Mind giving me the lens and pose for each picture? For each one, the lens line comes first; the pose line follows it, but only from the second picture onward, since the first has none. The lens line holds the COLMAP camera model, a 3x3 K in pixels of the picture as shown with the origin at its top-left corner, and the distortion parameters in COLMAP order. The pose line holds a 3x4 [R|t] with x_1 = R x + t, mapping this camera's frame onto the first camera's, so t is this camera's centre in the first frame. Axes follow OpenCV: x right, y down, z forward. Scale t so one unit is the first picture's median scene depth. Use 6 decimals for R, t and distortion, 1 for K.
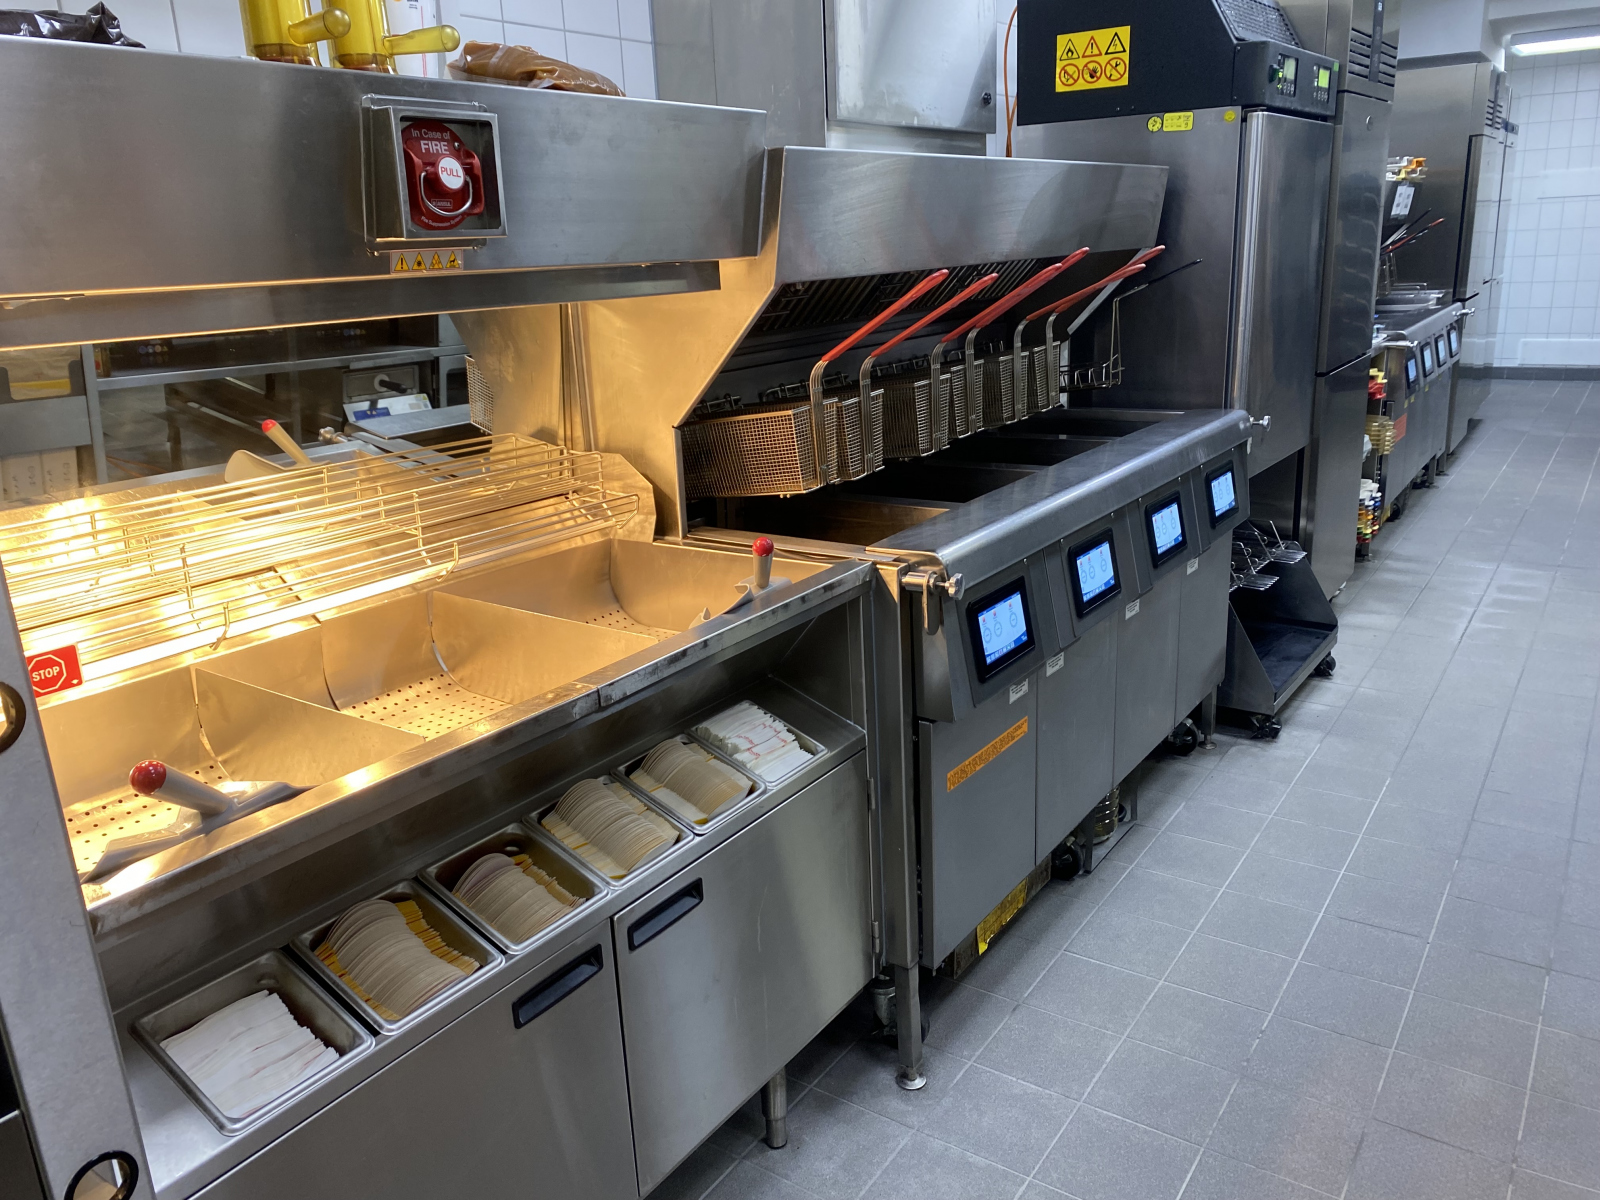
lens RADIAL K [[1230.3, 0, 800.0], [0, 1230.3, 600.0], [0, 0, 1]] dist [0.033440, -0.013101]
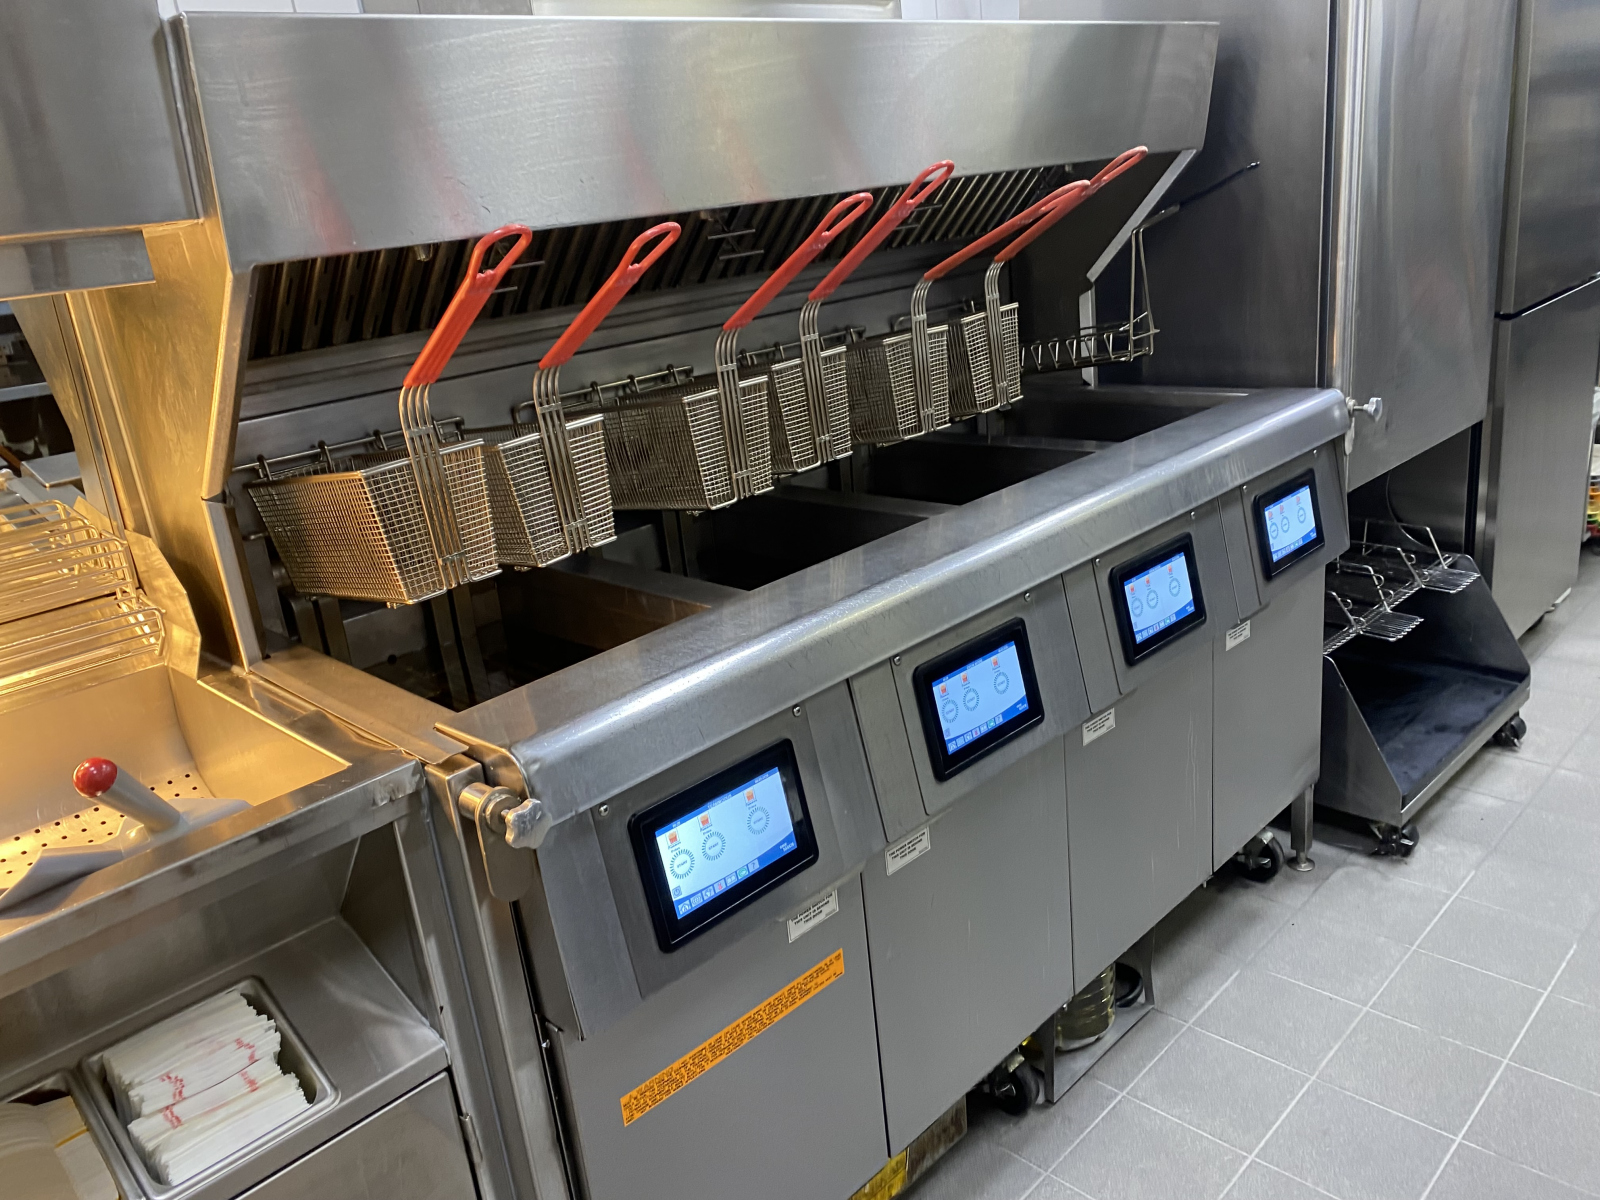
lens RADIAL K [[1259.2, 0, 804.0], [0, 1259.2, 554.3], [0, 0, 1]] dist [0.040705, -0.056441]
pose [[0.983466, 0.010034, -0.180814, 0.172613], [-0.003663, 0.999362, 0.035535, -0.076217], [0.181055, -0.034285, 0.982875, 0.242350]]
